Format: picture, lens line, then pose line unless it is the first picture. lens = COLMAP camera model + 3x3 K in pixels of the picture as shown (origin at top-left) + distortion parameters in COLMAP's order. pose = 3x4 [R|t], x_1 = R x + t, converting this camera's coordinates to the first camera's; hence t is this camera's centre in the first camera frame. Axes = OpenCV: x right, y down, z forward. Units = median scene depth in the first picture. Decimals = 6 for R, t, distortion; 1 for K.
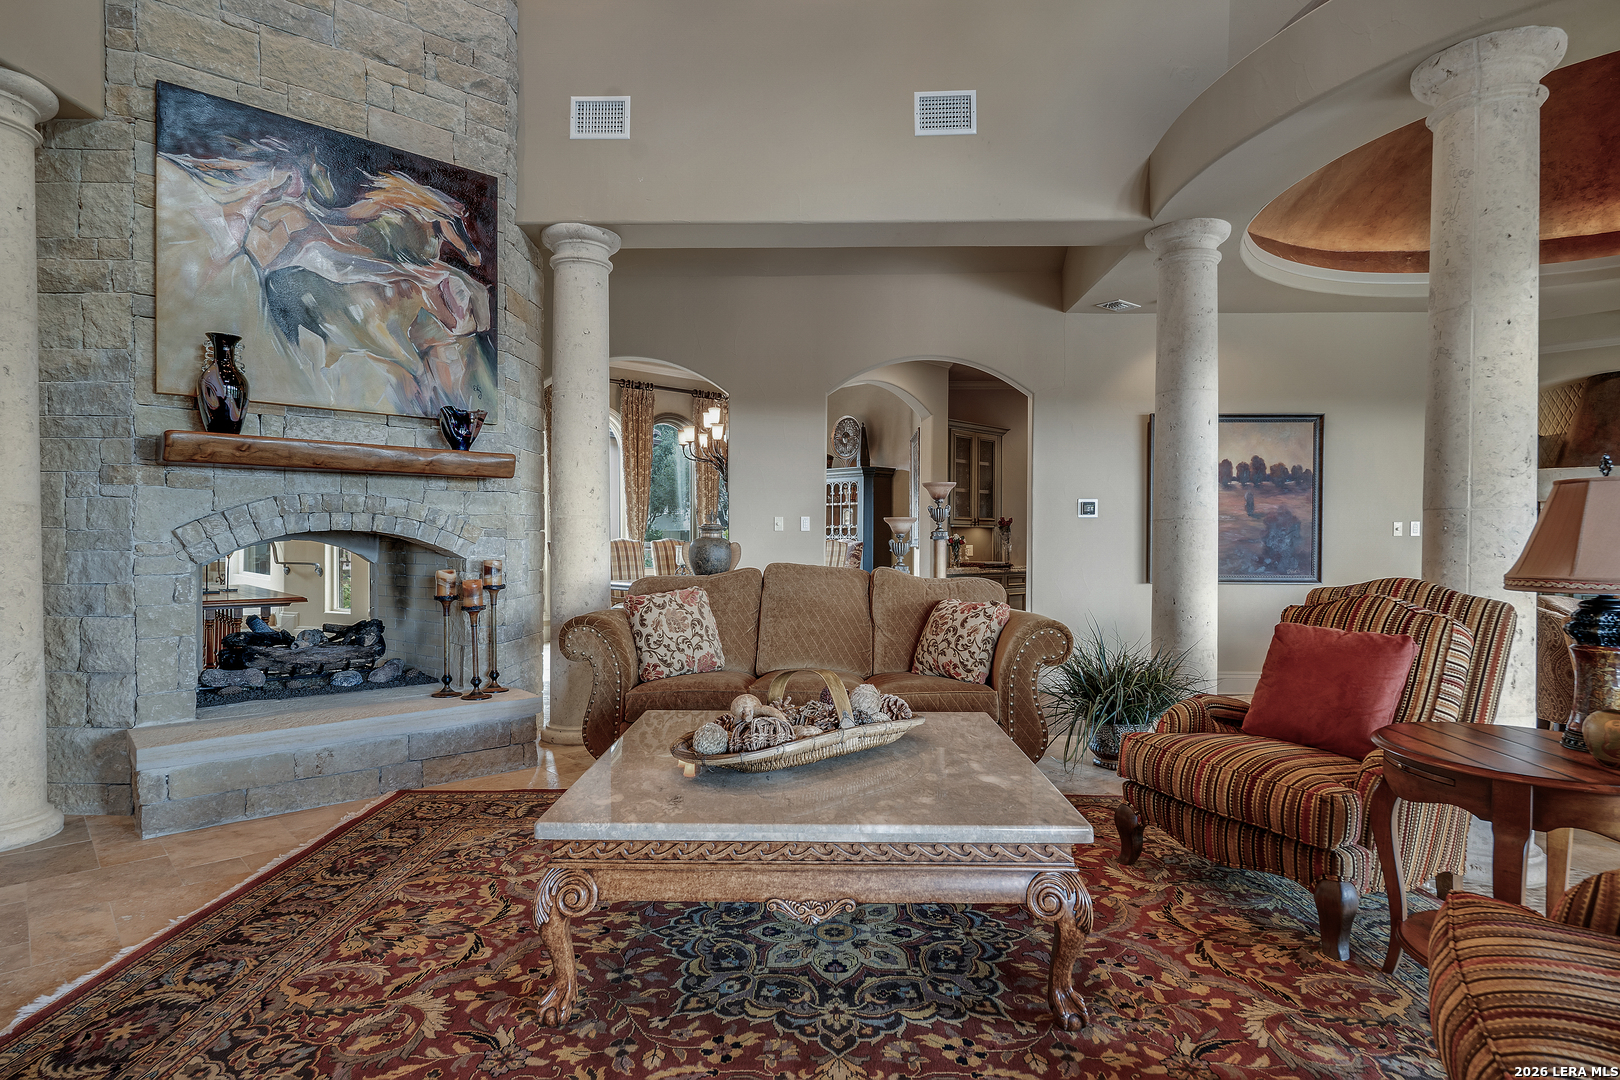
lens RADIAL K [[856.6, 0, 807.0], [0, 856.6, 546.4], [0, 0, 1]] dist [-0.006189, 0.001118]
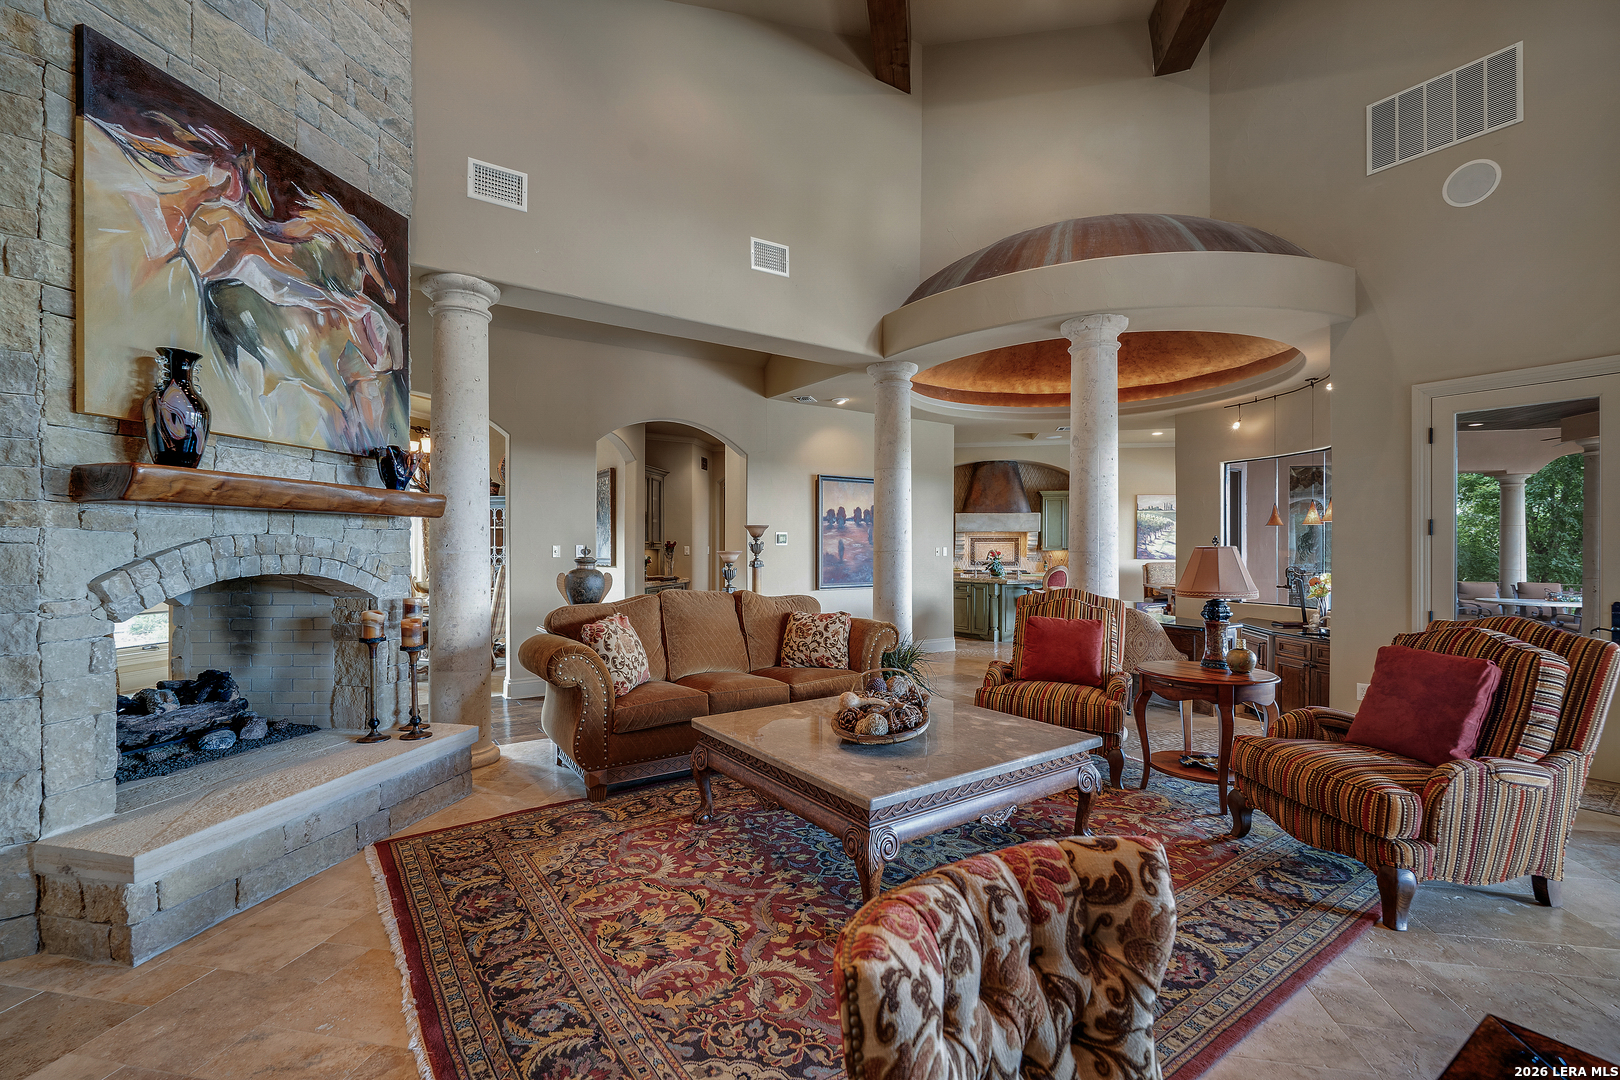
lens RADIAL K [[703.1, 0, 800.1], [0, 703.1, 546.3], [0, 0, 1]] dist [-0.006386, -0.000187]
pose [[0.812477, -0.003255, 0.582985, -0.538199], [0.009458, 0.999926, -0.007598, -0.039032], [-0.582917, 0.011686, 0.812448, 0.070236]]
